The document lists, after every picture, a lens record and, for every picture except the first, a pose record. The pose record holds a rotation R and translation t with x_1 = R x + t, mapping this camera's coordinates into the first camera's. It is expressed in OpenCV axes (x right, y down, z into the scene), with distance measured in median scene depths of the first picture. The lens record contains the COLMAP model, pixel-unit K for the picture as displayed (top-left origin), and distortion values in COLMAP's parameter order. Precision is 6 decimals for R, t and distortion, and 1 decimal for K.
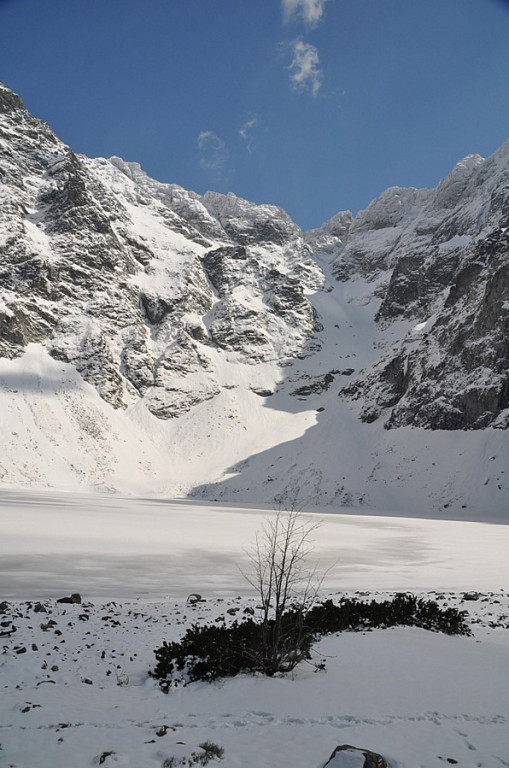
lens RADIAL K [[601.1, 0, 250.8], [0, 601.1, 389.8], [0, 0, 1]] dist [-0.168082, 0.155619]
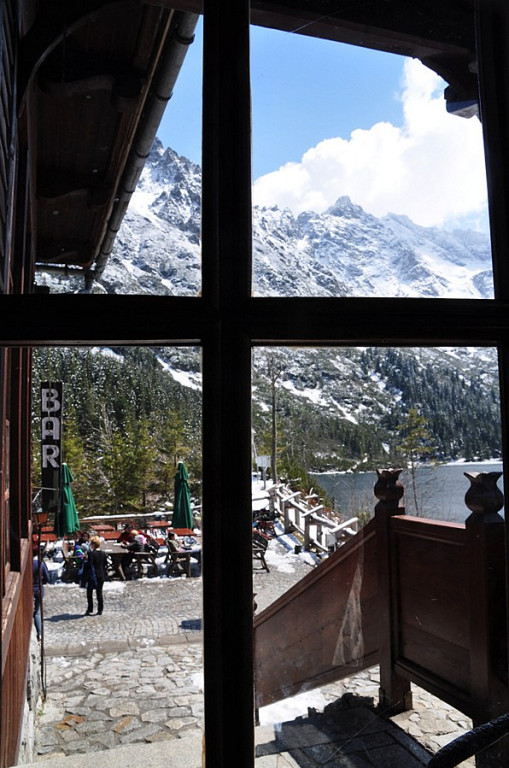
lens RADIAL K [[601.1, 0, 256.3], [0, 601.1, 390.5], [0, 0, 1]] dist [-0.168082, 0.155619]
pose [[0.952423, -0.102914, -0.286878, -0.271649], [0.120832, 0.991633, 0.045421, -0.033741], [0.279803, -0.077924, 0.956890, -1.199545]]
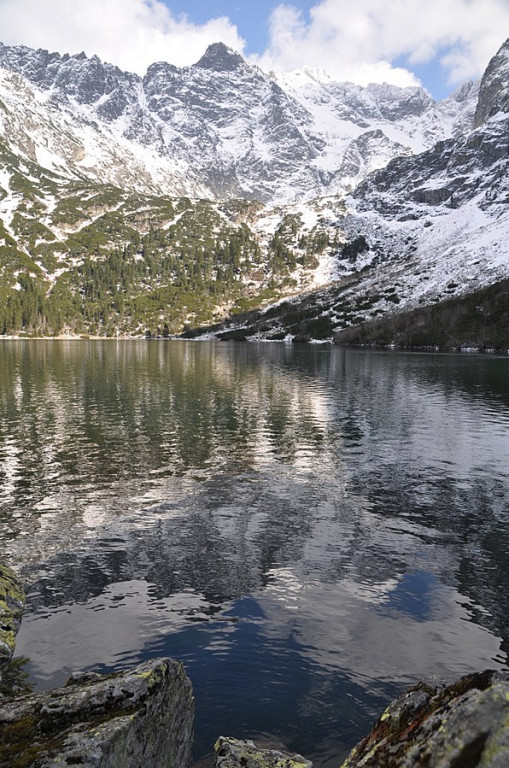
lens RADIAL K [[601.1, 0, 246.5], [0, 601.1, 396.6], [0, 0, 1]] dist [-0.168082, 0.155619]
pose [[0.913772, -0.000637, -0.406226, 0.336417], [0.102865, 0.967770, 0.229869, 0.073133], [0.392987, -0.251835, 0.884387, -0.829240]]
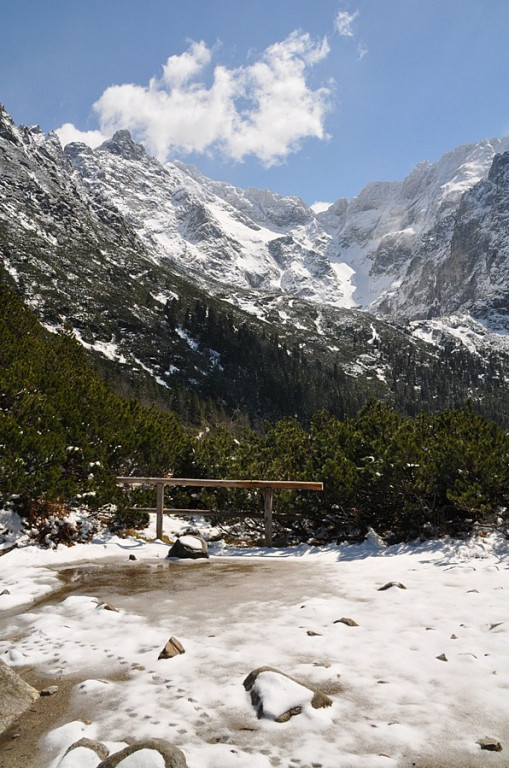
lens RADIAL K [[700.6, 0, 268.6], [0, 700.6, 375.9], [0, 0, 1]] dist [-0.055206, 0.000000]
pose [[0.994086, -0.072659, 0.080711, -0.301727], [0.065774, 0.994215, 0.084914, -0.018884], [-0.086414, -0.079103, 0.993114, -1.149560]]
